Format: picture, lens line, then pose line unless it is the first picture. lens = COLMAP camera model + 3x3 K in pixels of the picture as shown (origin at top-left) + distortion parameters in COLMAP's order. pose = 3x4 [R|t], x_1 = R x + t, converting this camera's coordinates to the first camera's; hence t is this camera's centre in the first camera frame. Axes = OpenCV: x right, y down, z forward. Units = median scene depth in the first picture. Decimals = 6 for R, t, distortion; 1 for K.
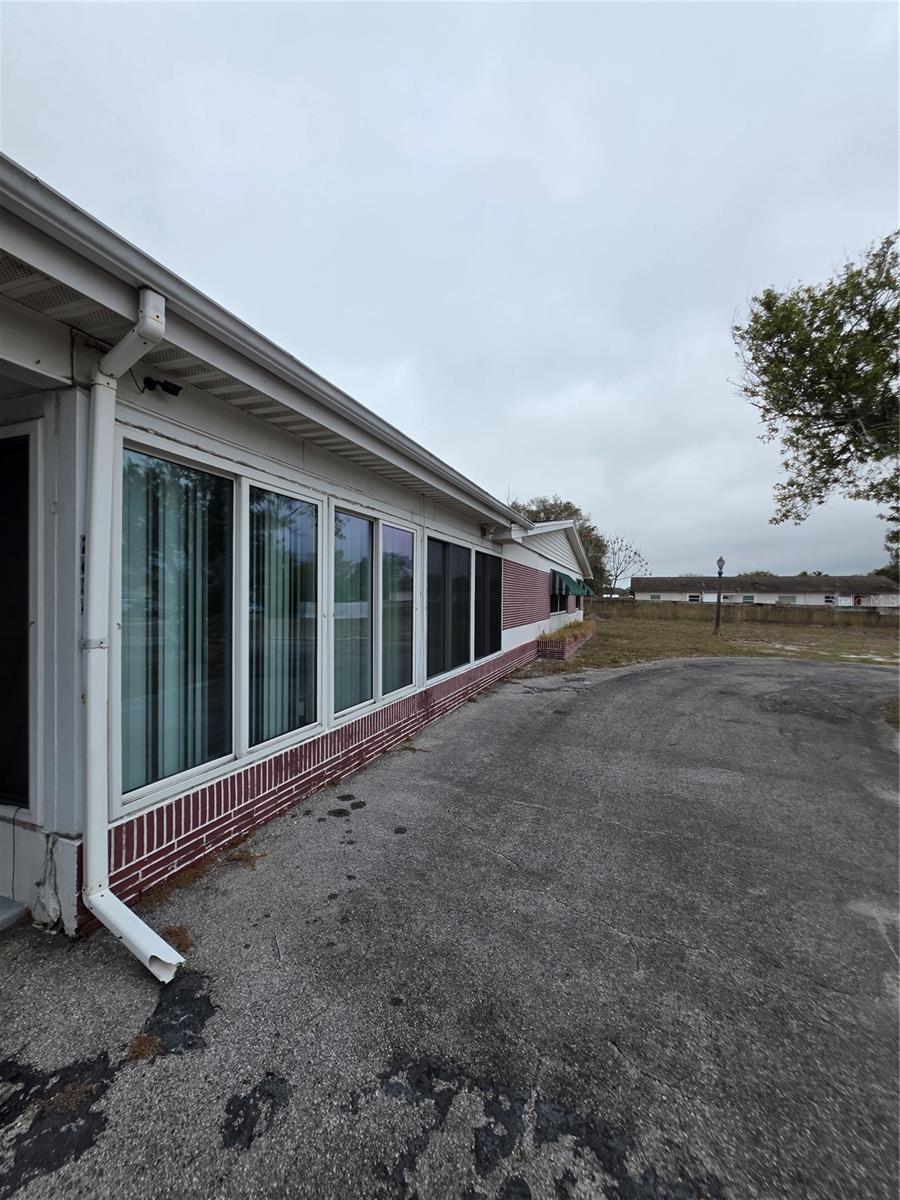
lens RADIAL K [[477.3, 0, 450.0], [0, 477.3, 600.0], [0, 0, 1]] dist [-0.000160, -0.000006]
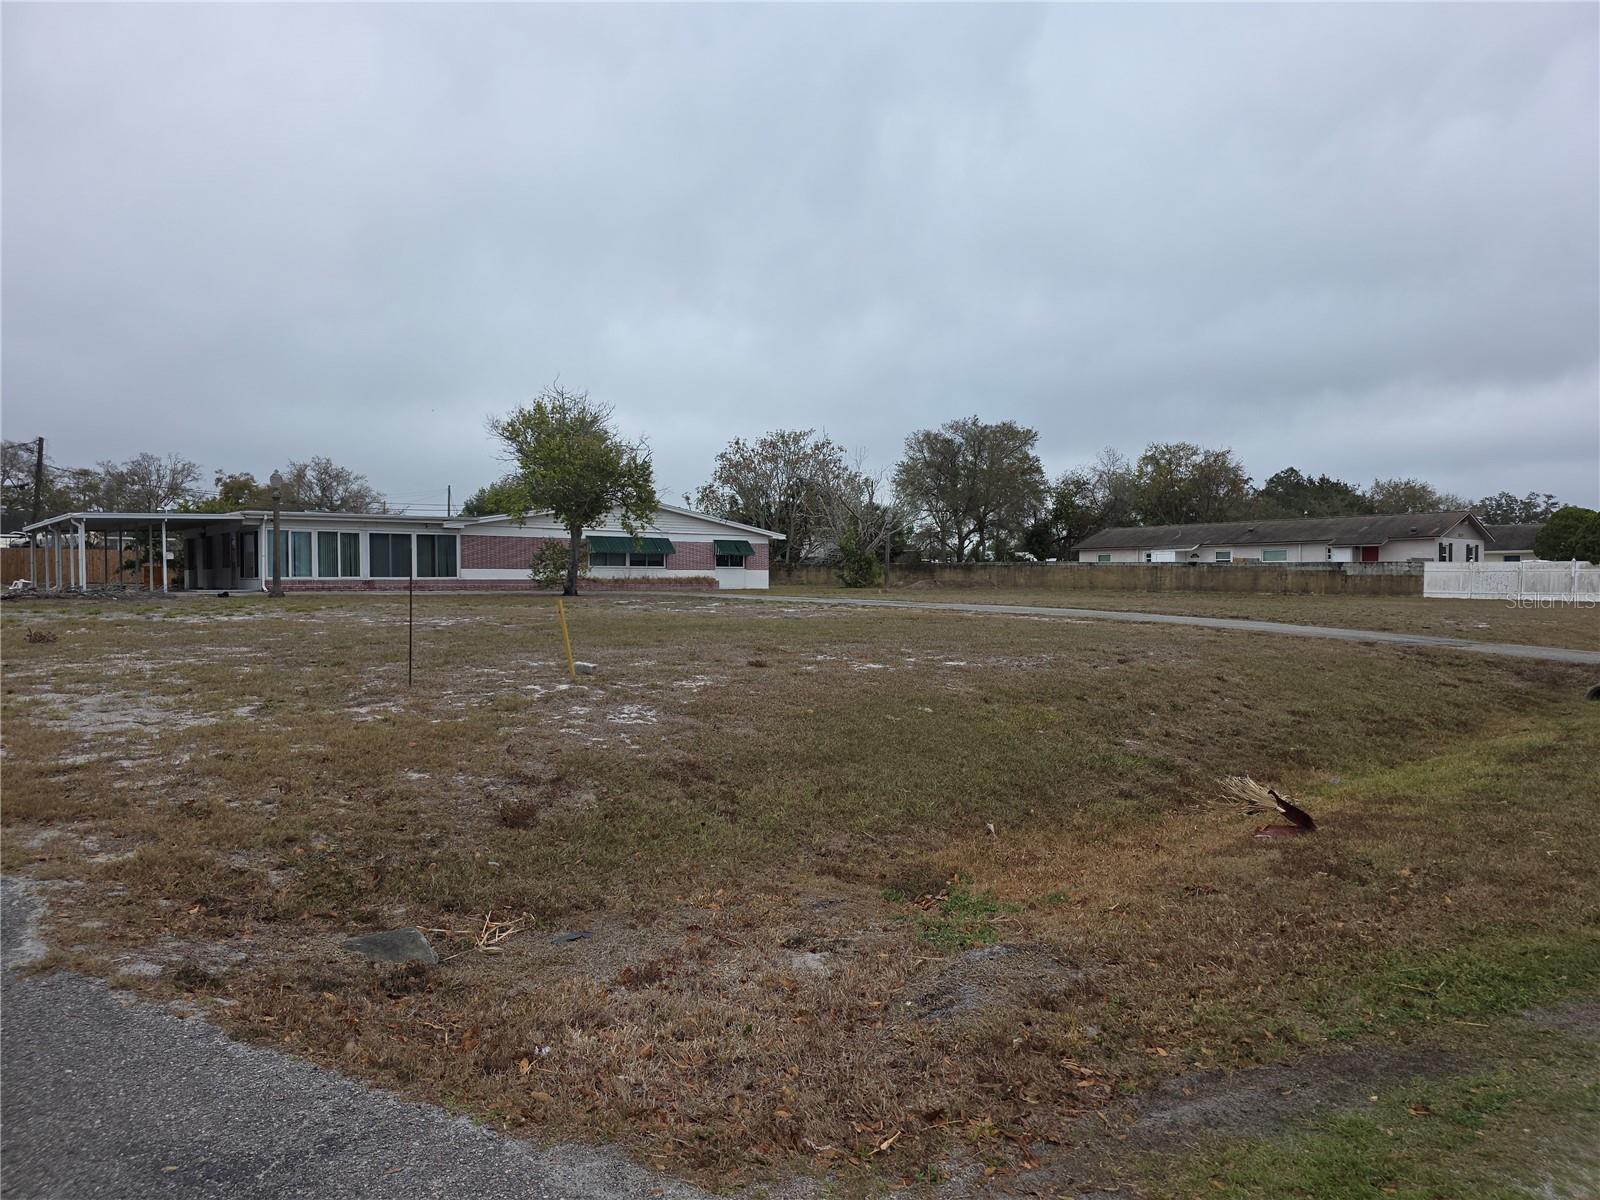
lens RADIAL K [[1054.6, 0, 800.0], [0, 1054.6, 600.0], [0, 0, 1]] dist [0.062158, -0.049866]
pose [[0.883349, -0.005900, -0.468679, 0.881389], [0.010761, 0.999912, 0.007694, 0.043728], [0.468593, -0.011840, 0.883335, -0.601727]]
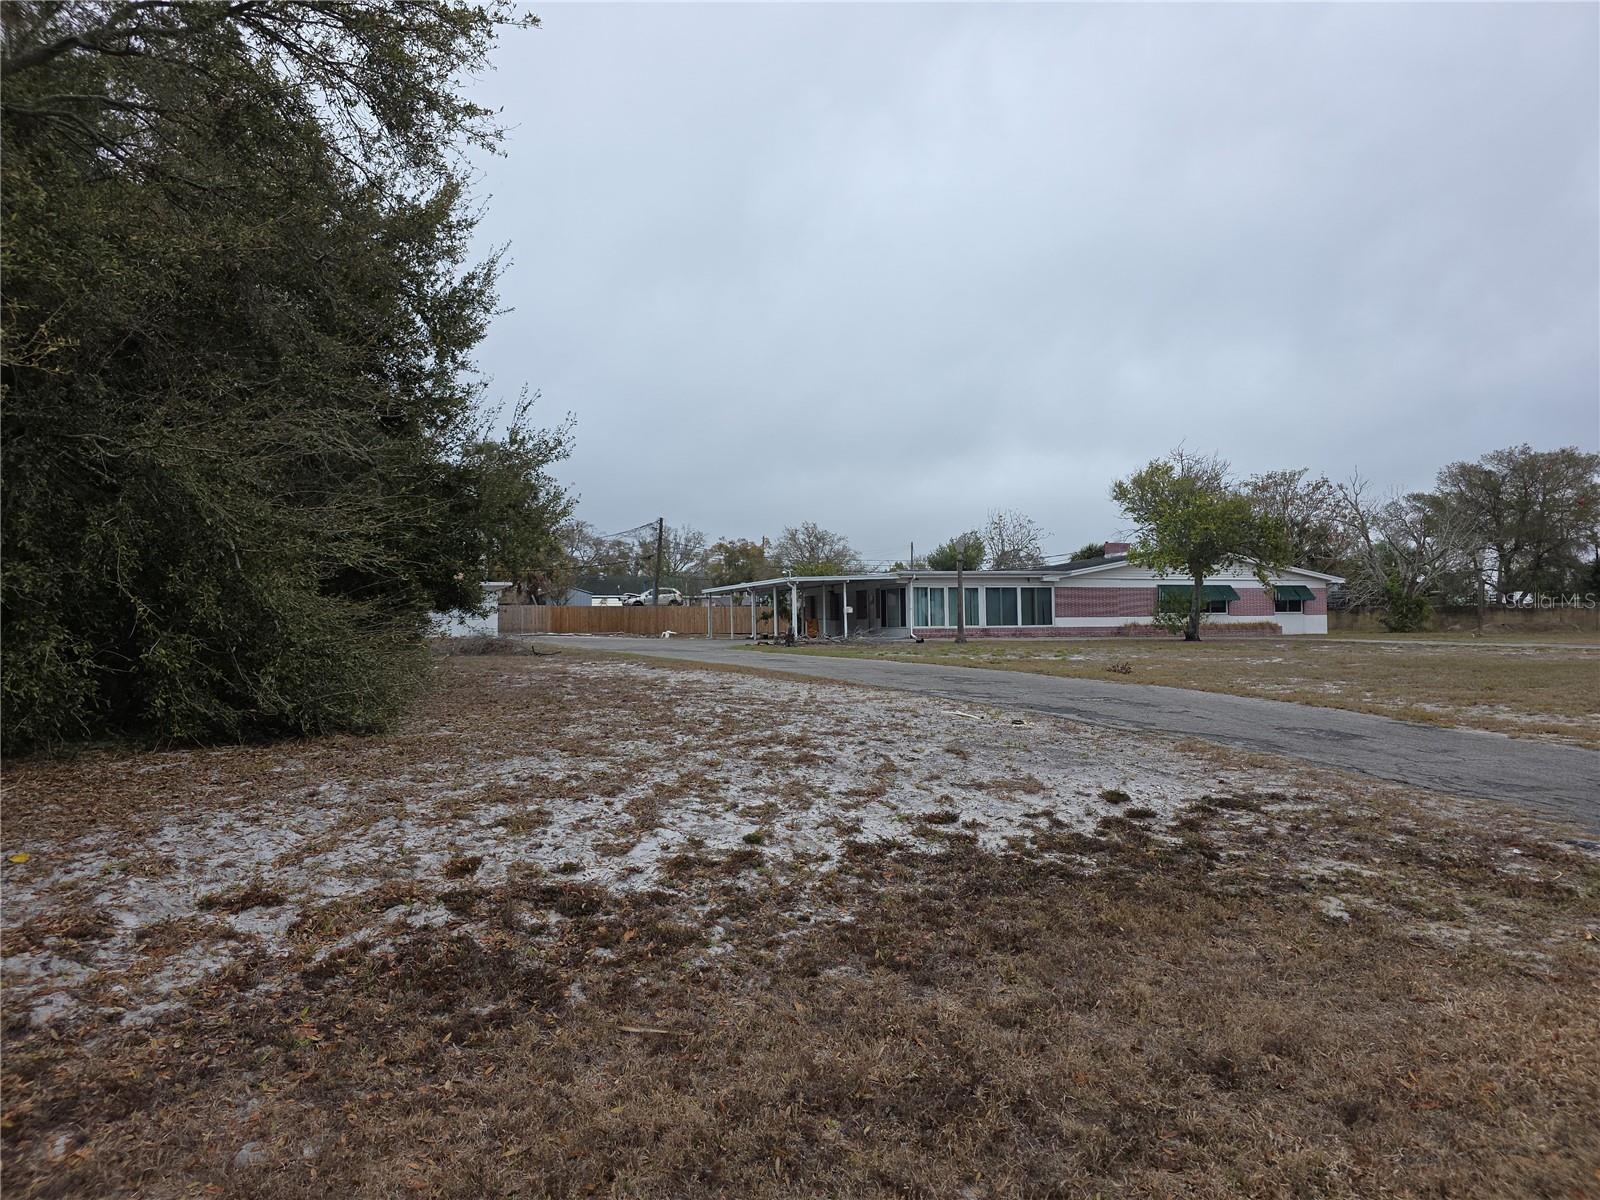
lens RADIAL K [[1054.6, 0, 800.0], [0, 1054.6, 600.0], [0, 0, 1]] dist [0.062158, -0.049866]
pose [[0.679057, -0.043126, -0.732818, 0.743854], [0.017114, 0.998932, -0.042928, 0.043151], [0.733886, 0.016609, 0.679070, -0.844385]]
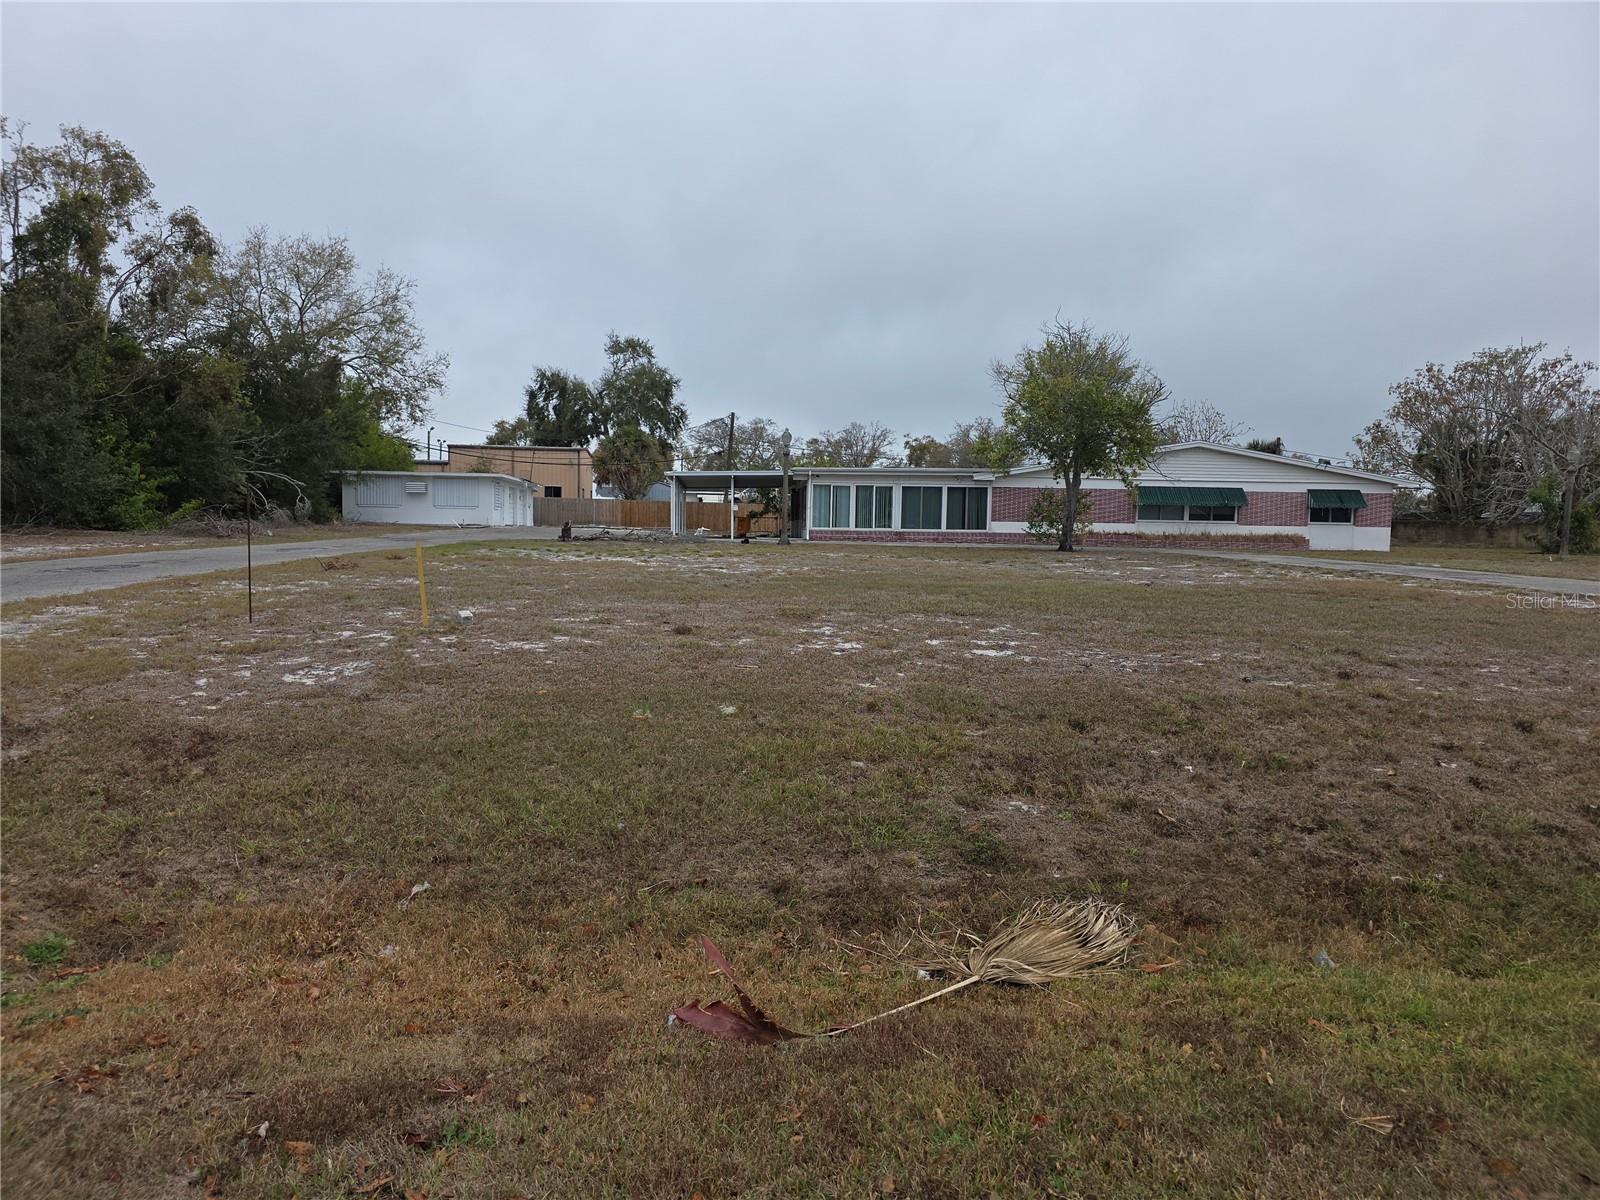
lens RADIAL K [[1054.6, 0, 800.0], [0, 1054.6, 600.0], [0, 0, 1]] dist [0.062158, -0.049866]
pose [[0.409437, 0.053105, -0.910792, 0.961883], [-0.017670, 0.998579, 0.050280, 0.045093], [0.912167, -0.004492, 0.409793, -0.405543]]
